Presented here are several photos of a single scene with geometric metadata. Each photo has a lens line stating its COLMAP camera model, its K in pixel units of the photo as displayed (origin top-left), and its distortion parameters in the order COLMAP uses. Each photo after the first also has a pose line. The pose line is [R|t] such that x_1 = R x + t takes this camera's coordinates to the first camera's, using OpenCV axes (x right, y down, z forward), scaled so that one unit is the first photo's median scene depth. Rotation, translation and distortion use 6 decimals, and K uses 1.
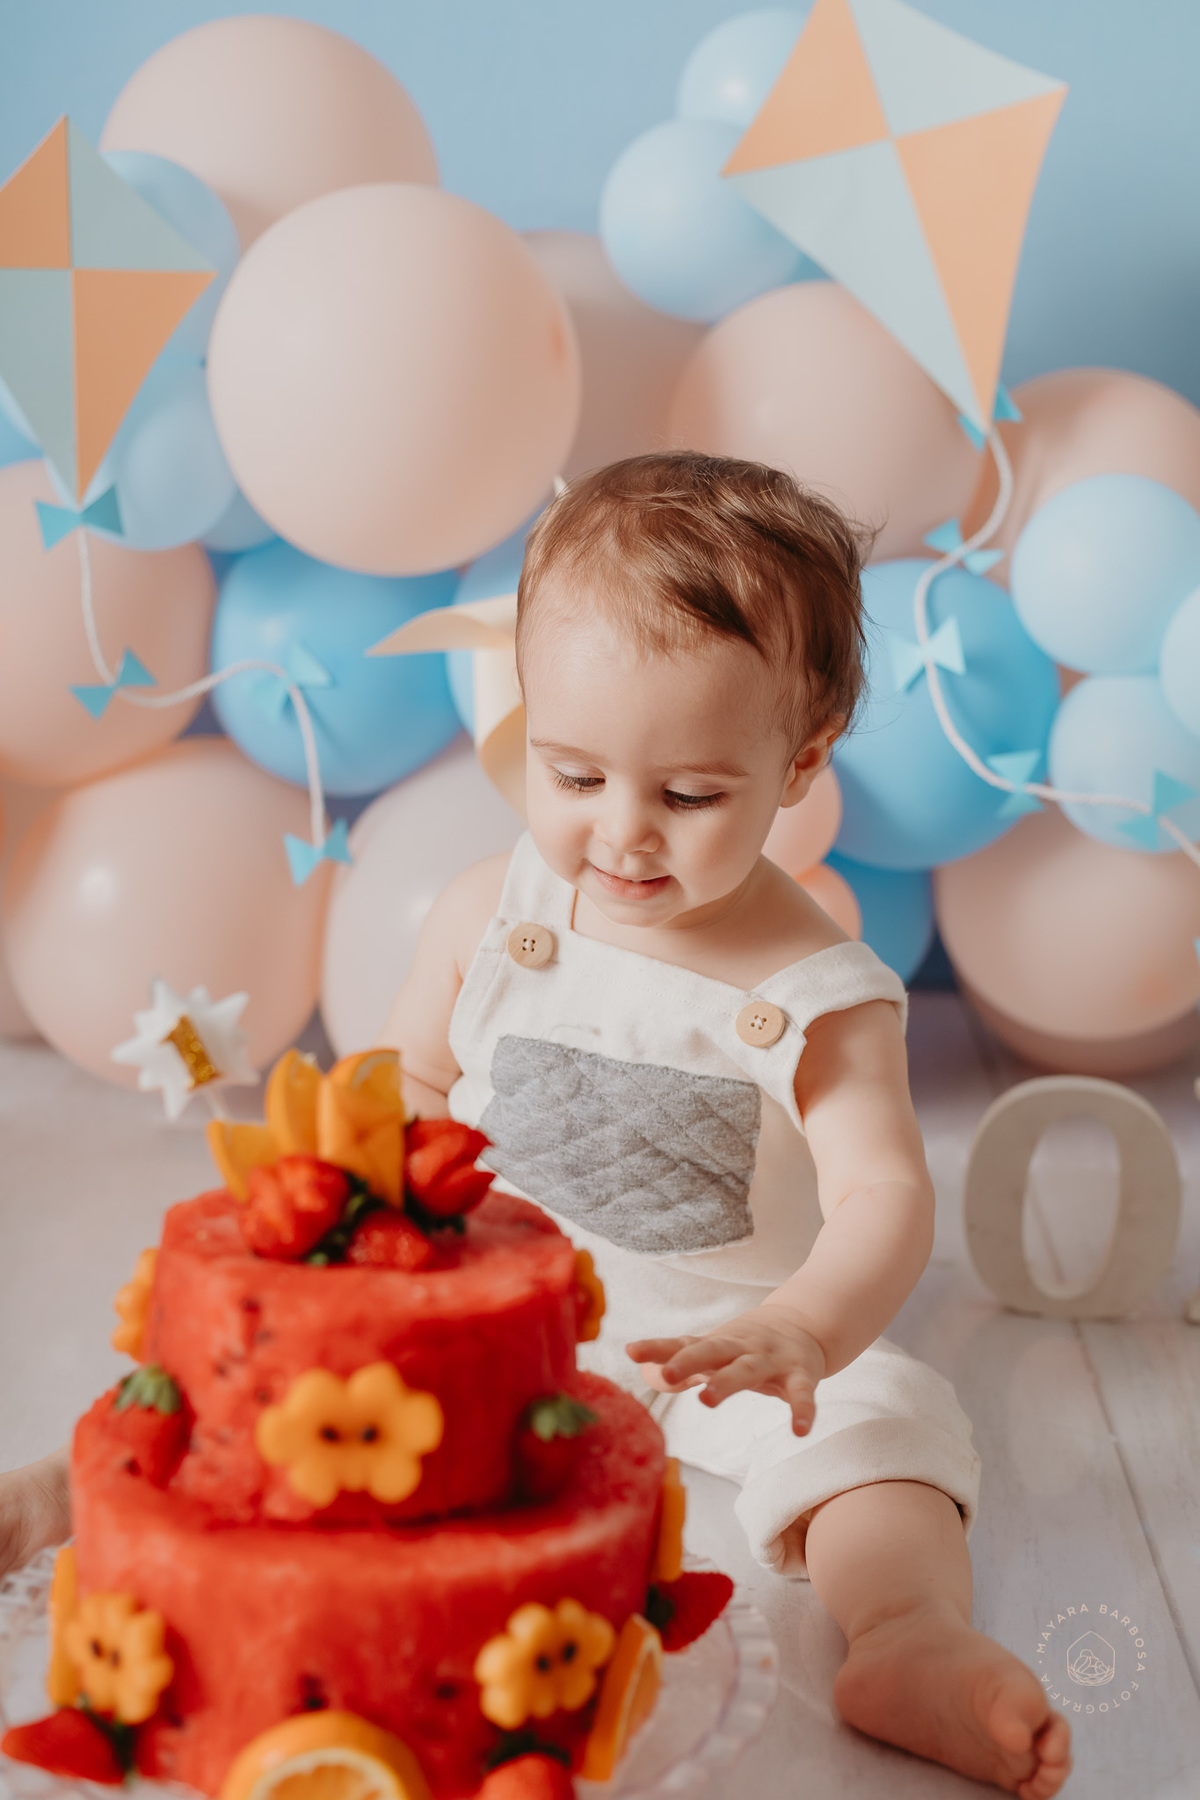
lens RADIAL K [[2450.6, 0, 595.0], [0, 2450.6, 839.1], [0, 0, 1]] dist [0.069239, 0.000000]
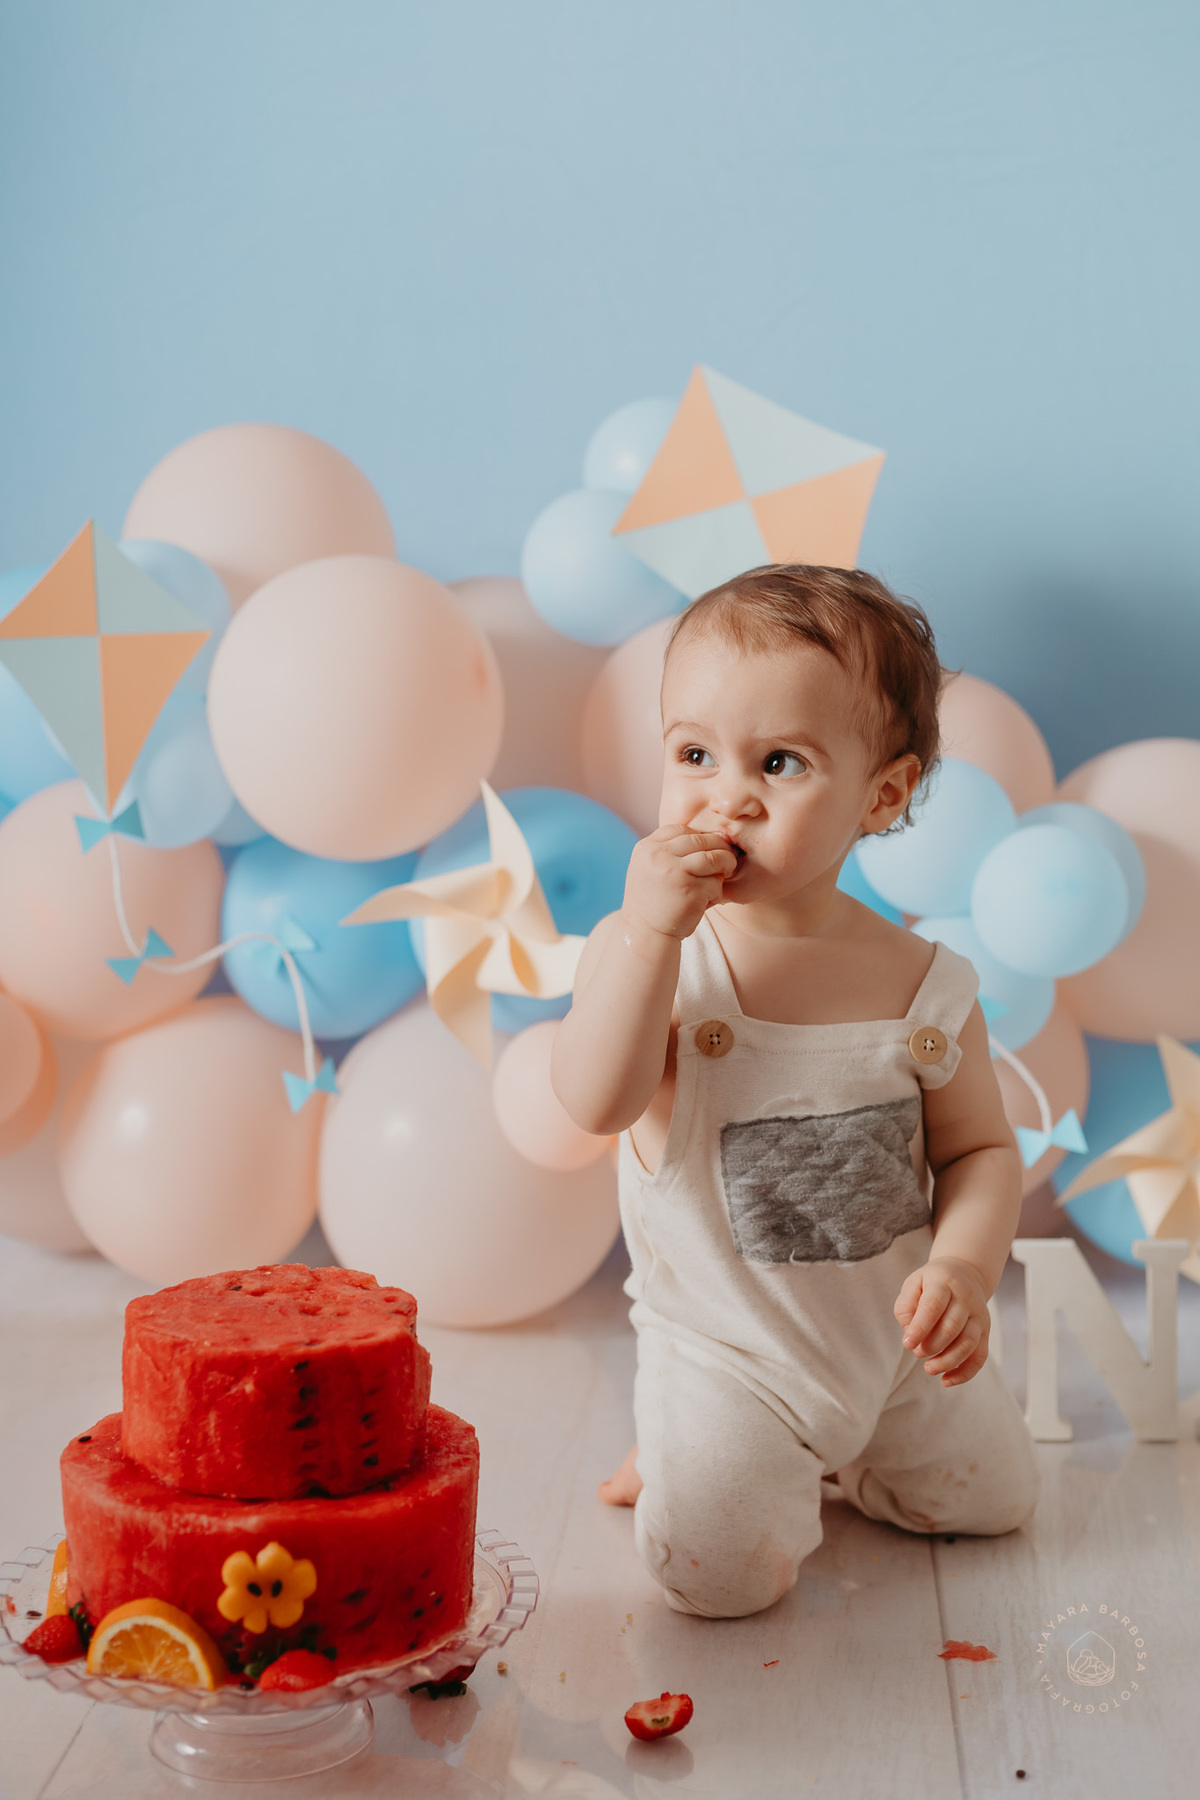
lens RADIAL K [[2450.6, 0, 595.8], [0, 2450.6, 912.9], [0, 0, 1]] dist [0.069239, 0.000000]
pose [[0.998801, -0.039098, -0.029467, 0.073119], [0.037020, 0.996994, -0.068065, 0.008625], [0.032039, 0.066893, 0.997246, -0.240850]]
